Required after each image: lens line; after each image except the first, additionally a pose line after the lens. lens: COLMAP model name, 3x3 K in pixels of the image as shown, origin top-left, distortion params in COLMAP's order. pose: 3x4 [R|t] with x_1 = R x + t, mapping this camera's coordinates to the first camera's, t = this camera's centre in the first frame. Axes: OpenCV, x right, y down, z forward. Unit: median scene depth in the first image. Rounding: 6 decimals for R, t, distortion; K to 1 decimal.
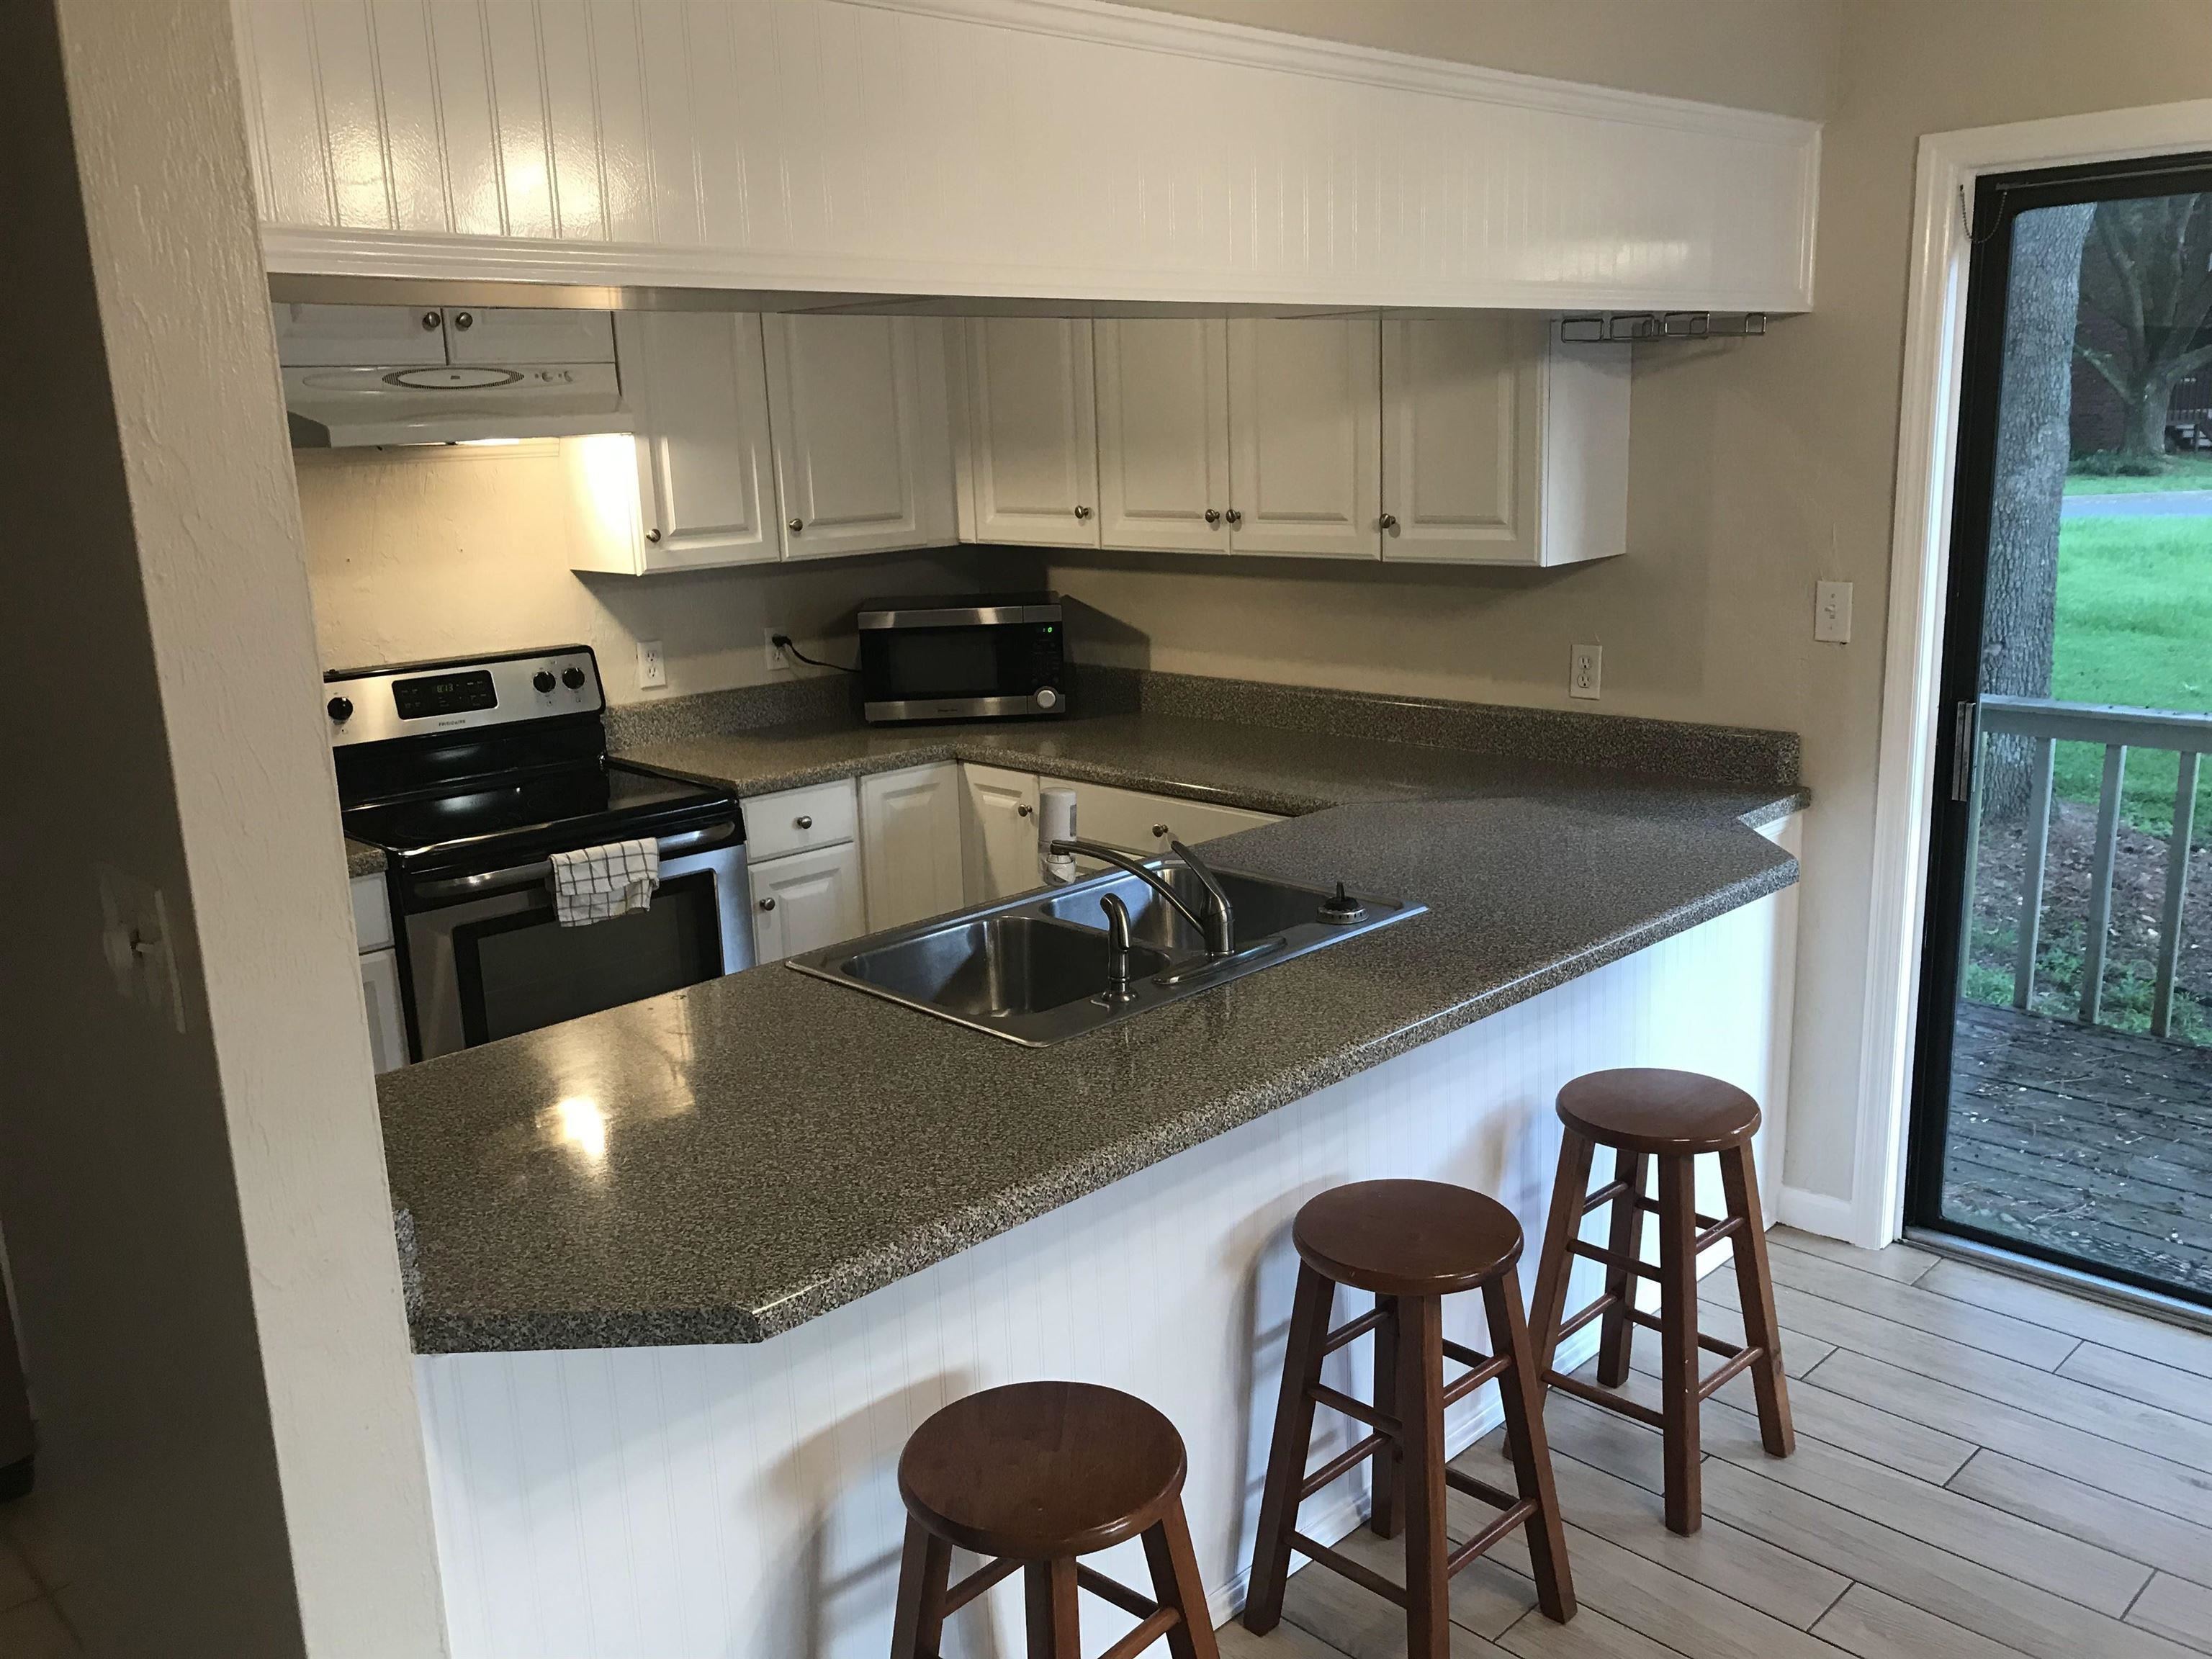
lens RADIAL K [[1772.6, 0, 1154.2], [0, 1772.6, 825.2], [0, 0, 1]] dist [0.014836, -0.042856]
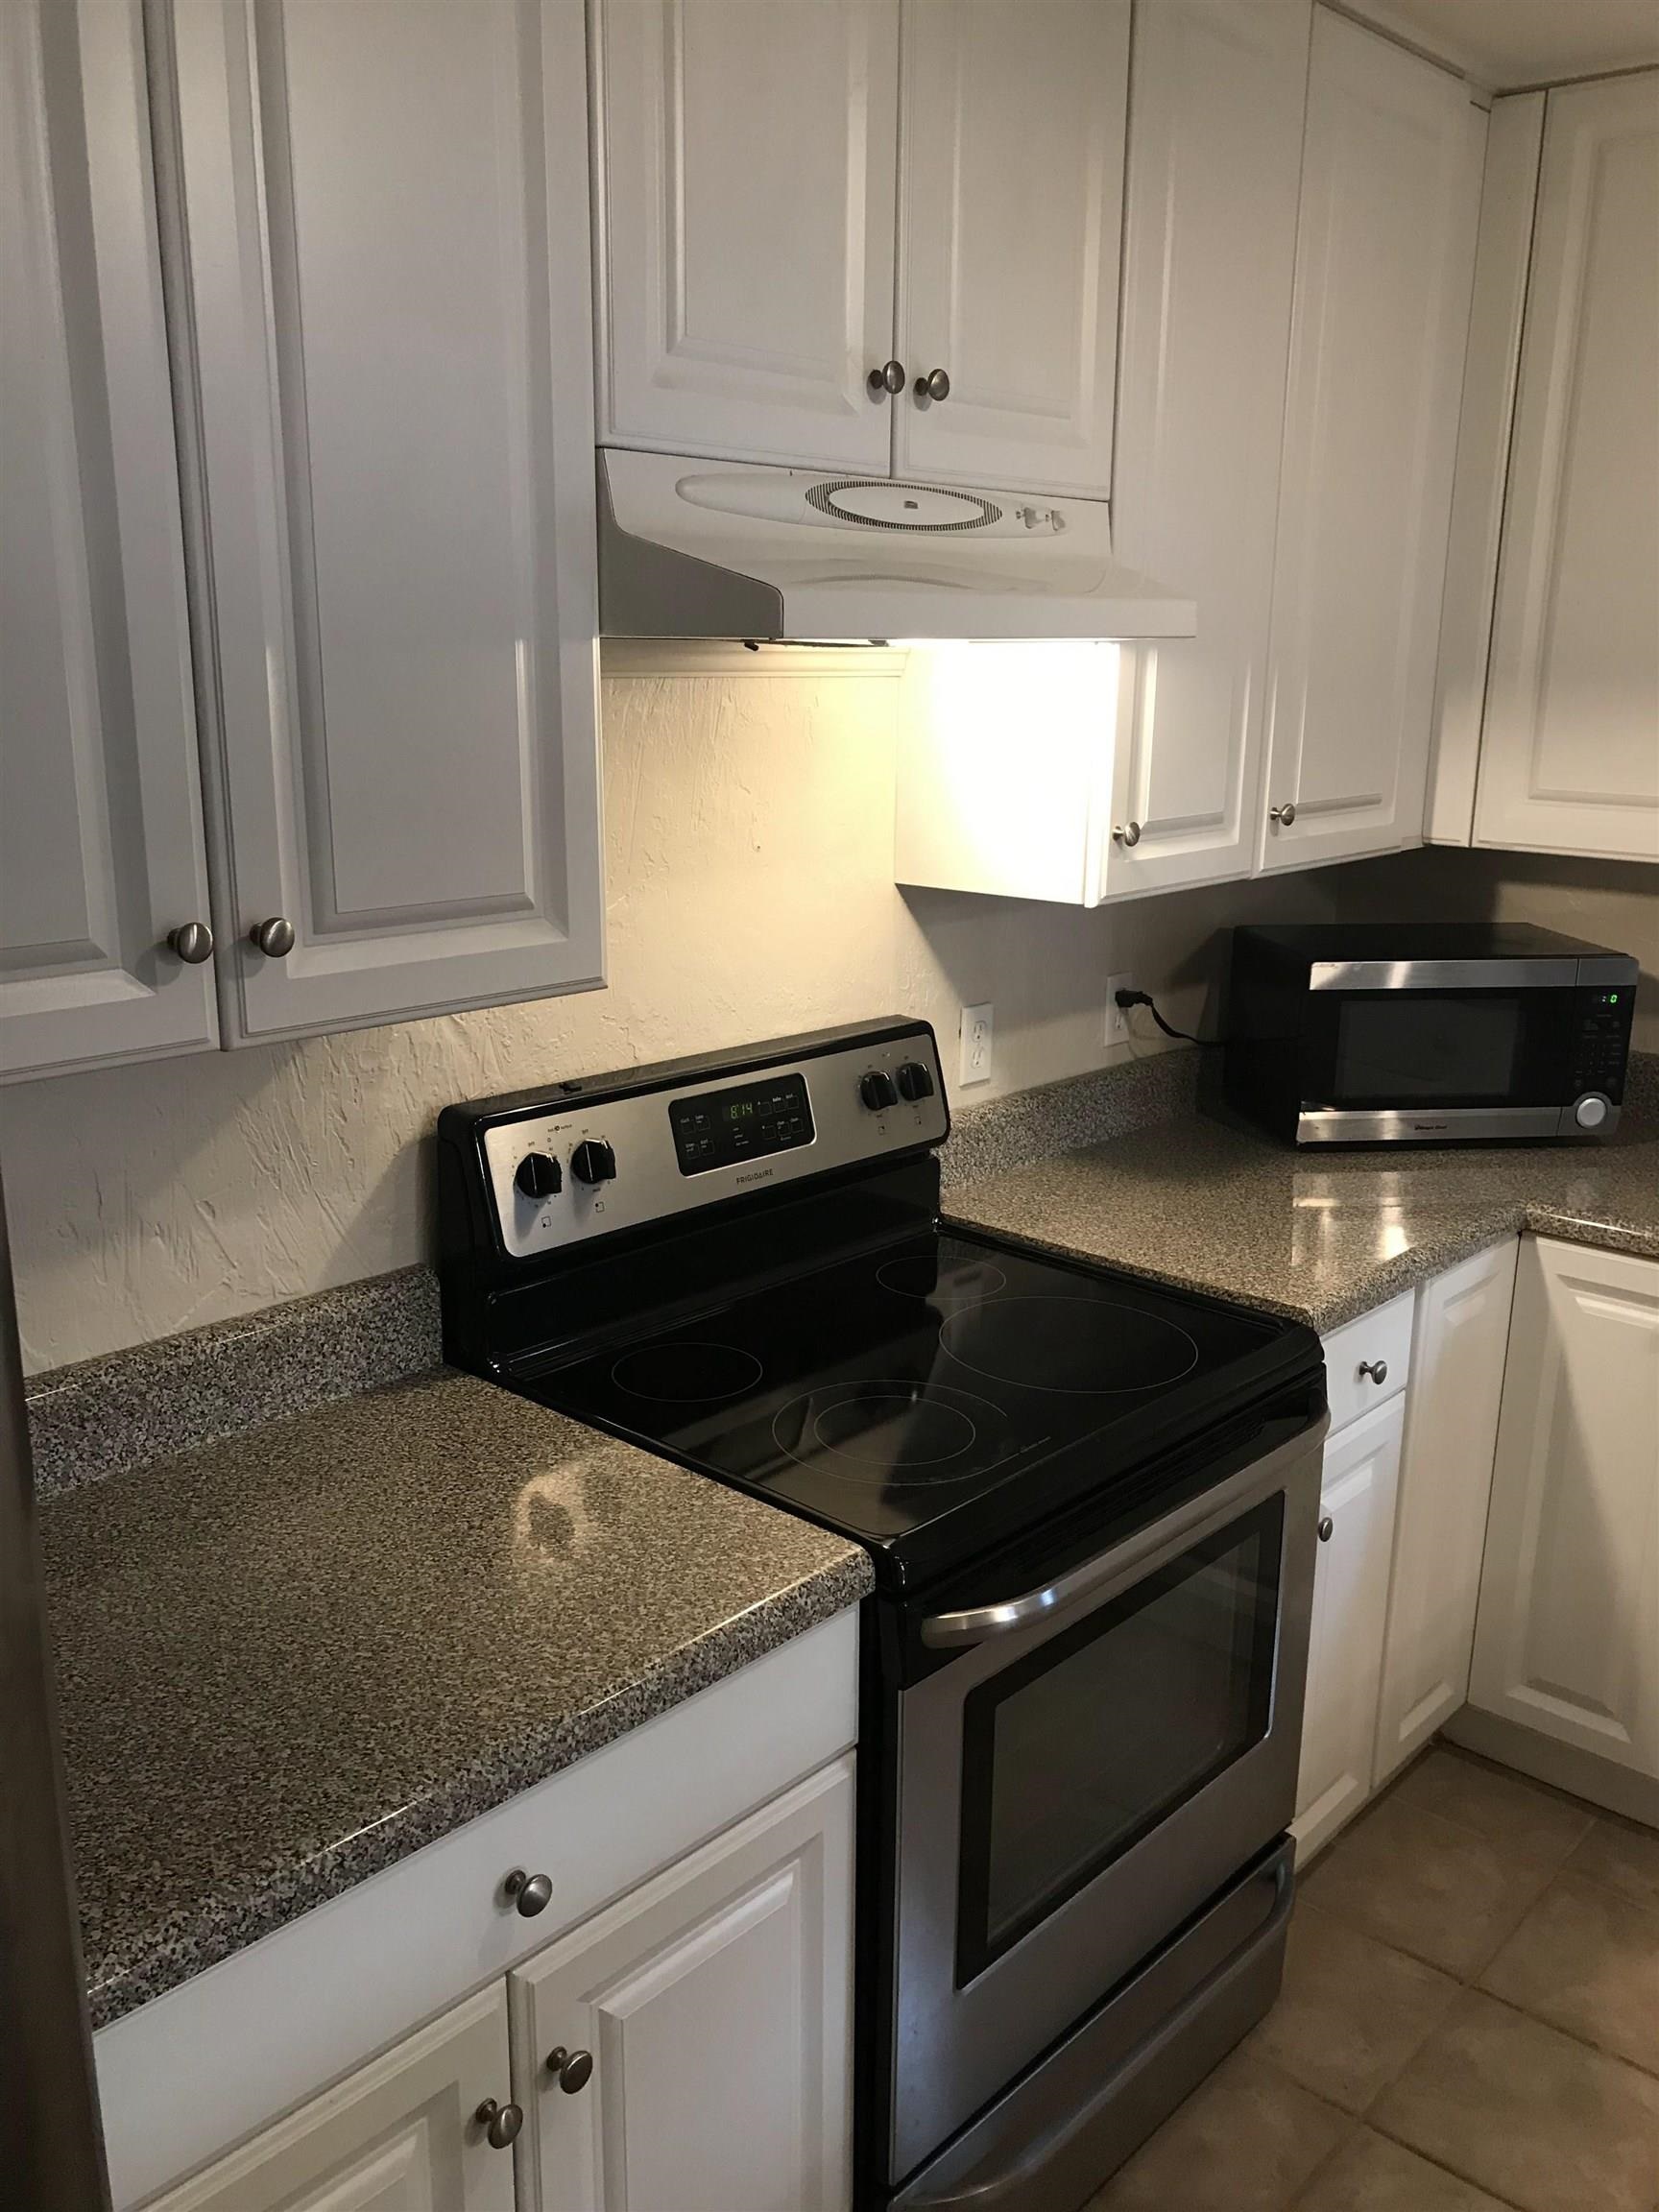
lens RADIAL K [[1772.6, 0, 829.5], [0, 1772.6, 1106.0], [0, 0, 1]] dist [0.014836, -0.042856]
pose [[0.999051, 0.029861, 0.031705, -0.371805], [-0.030489, 0.999344, 0.019522, -0.085538], [-0.031101, -0.020470, 0.999307, 0.450141]]
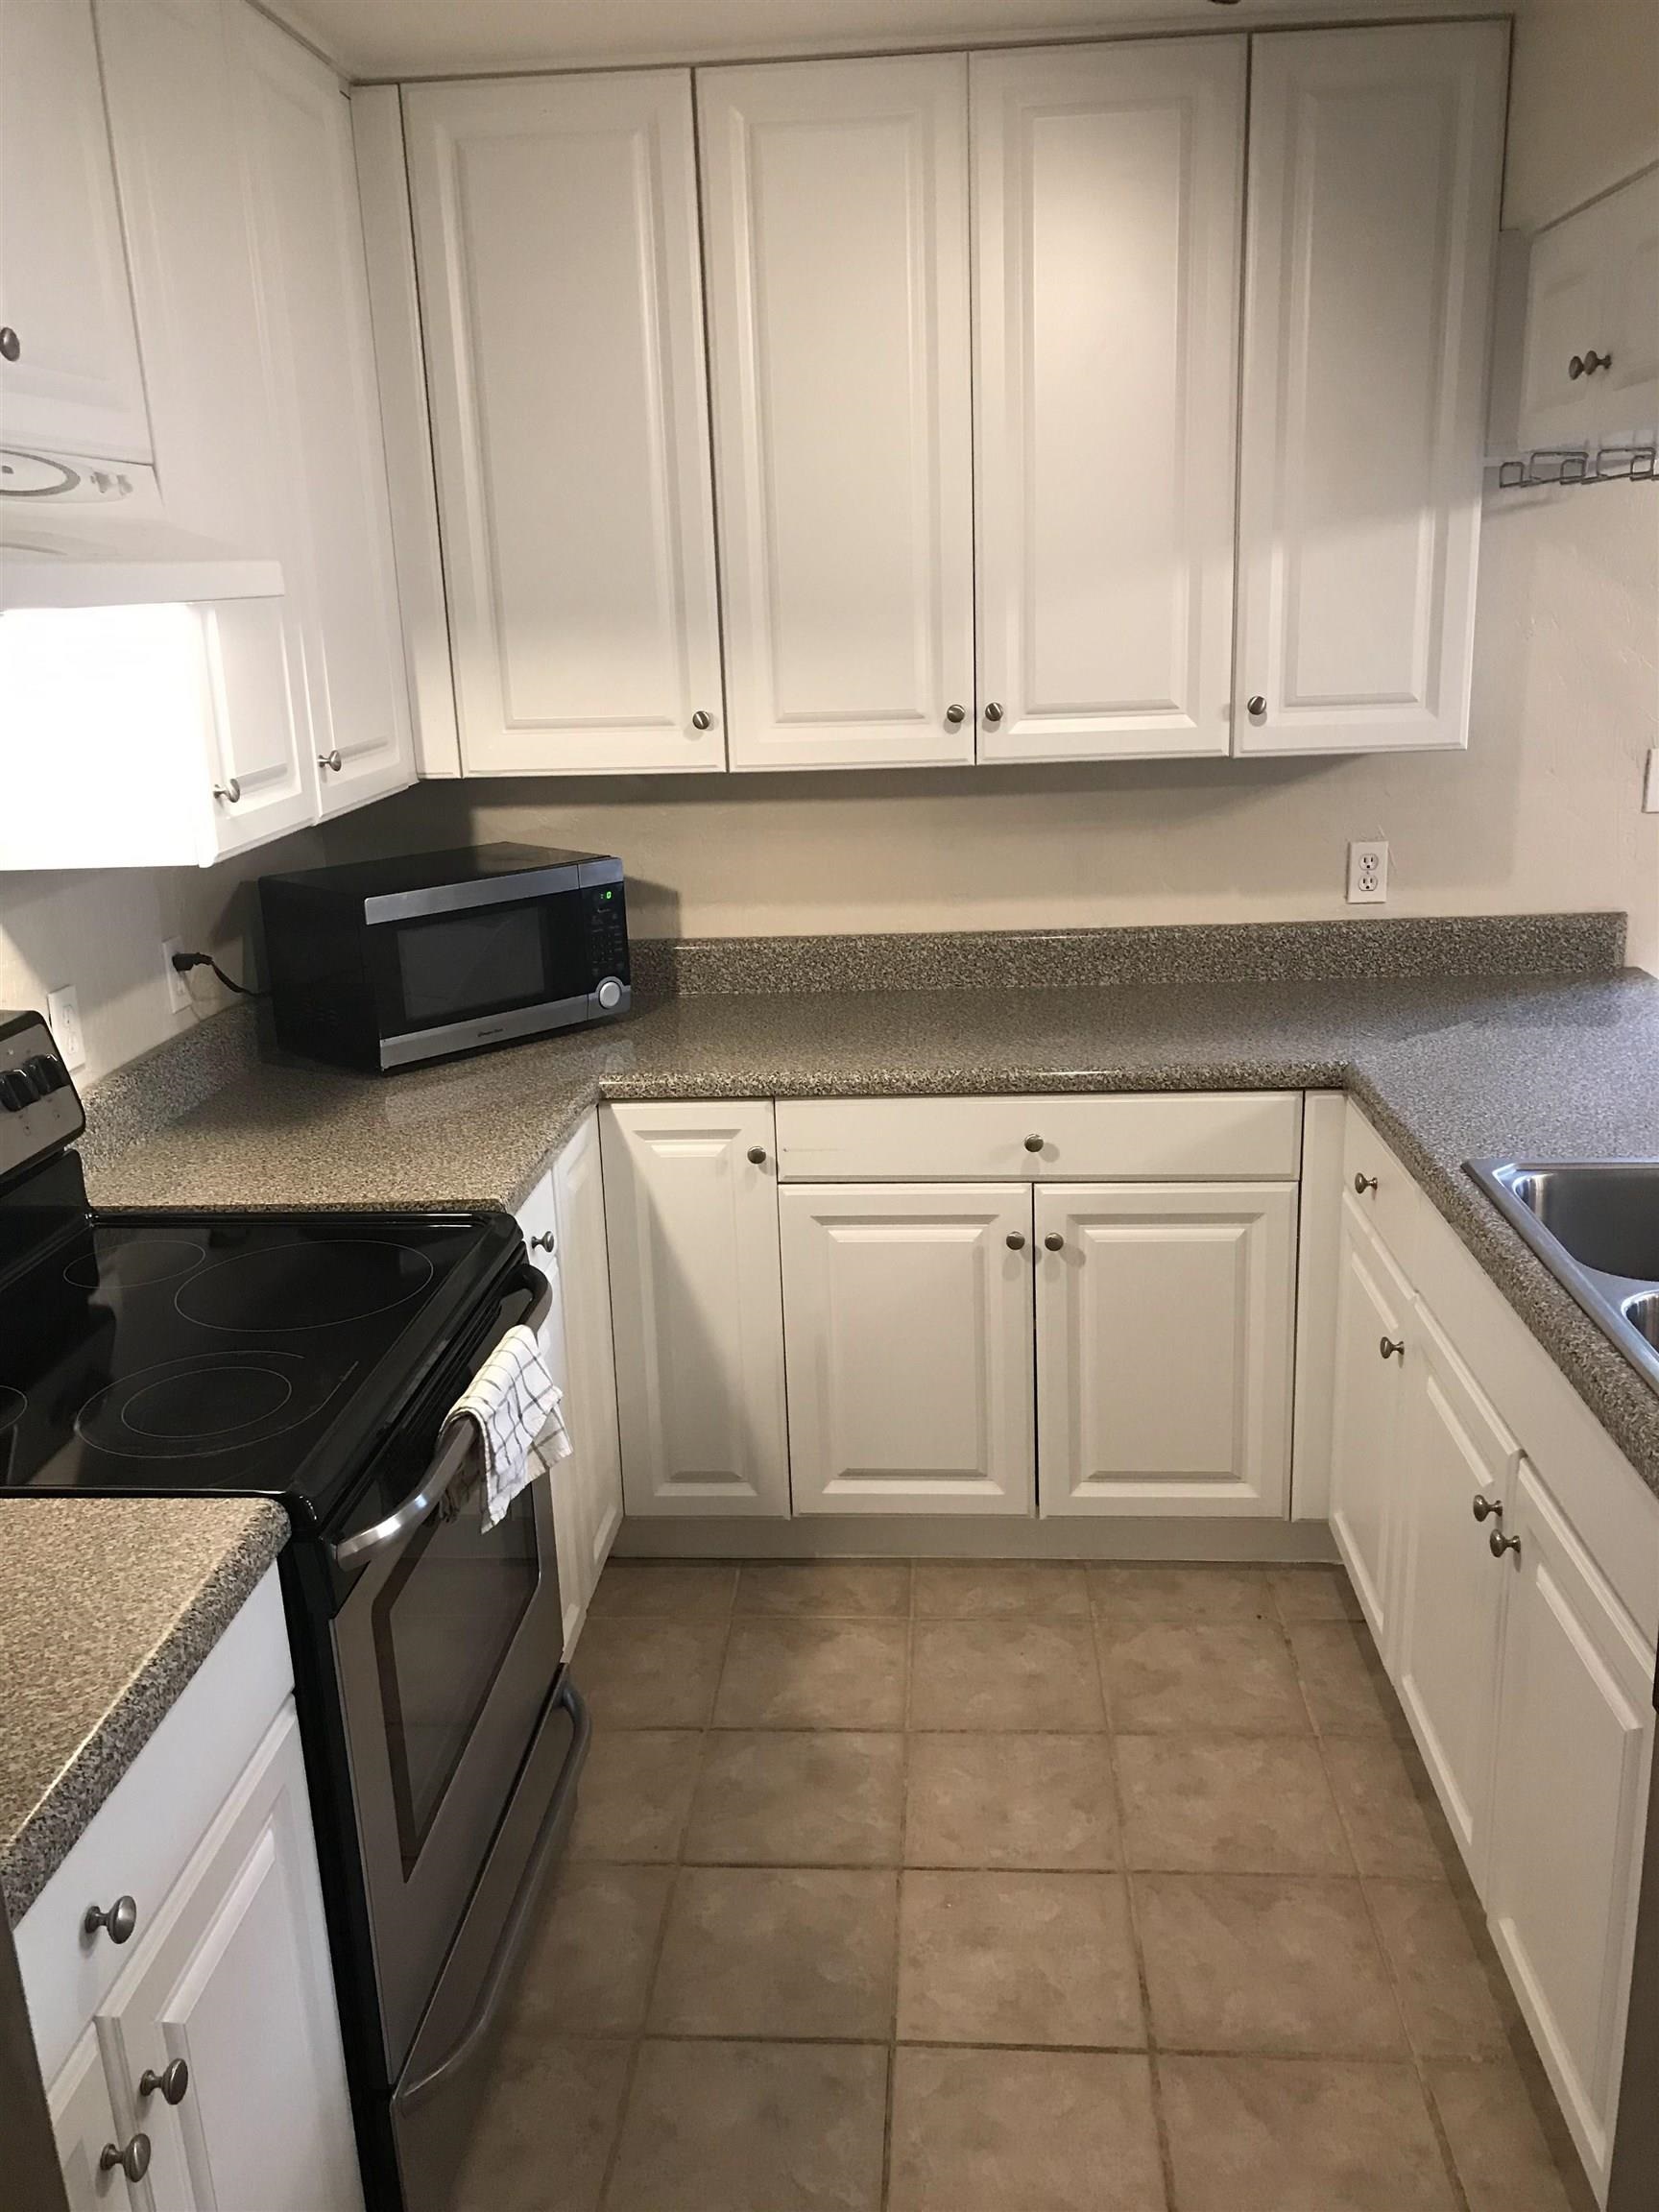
lens RADIAL K [[1772.6, 0, 829.5], [0, 1772.6, 1106.0], [0, 0, 1]] dist [0.014836, -0.042856]
pose [[0.764976, -0.176861, 0.619299, -0.478974], [0.156475, 0.983783, 0.087669, -0.083704], [-0.624761, 0.029841, 0.780245, 0.444242]]
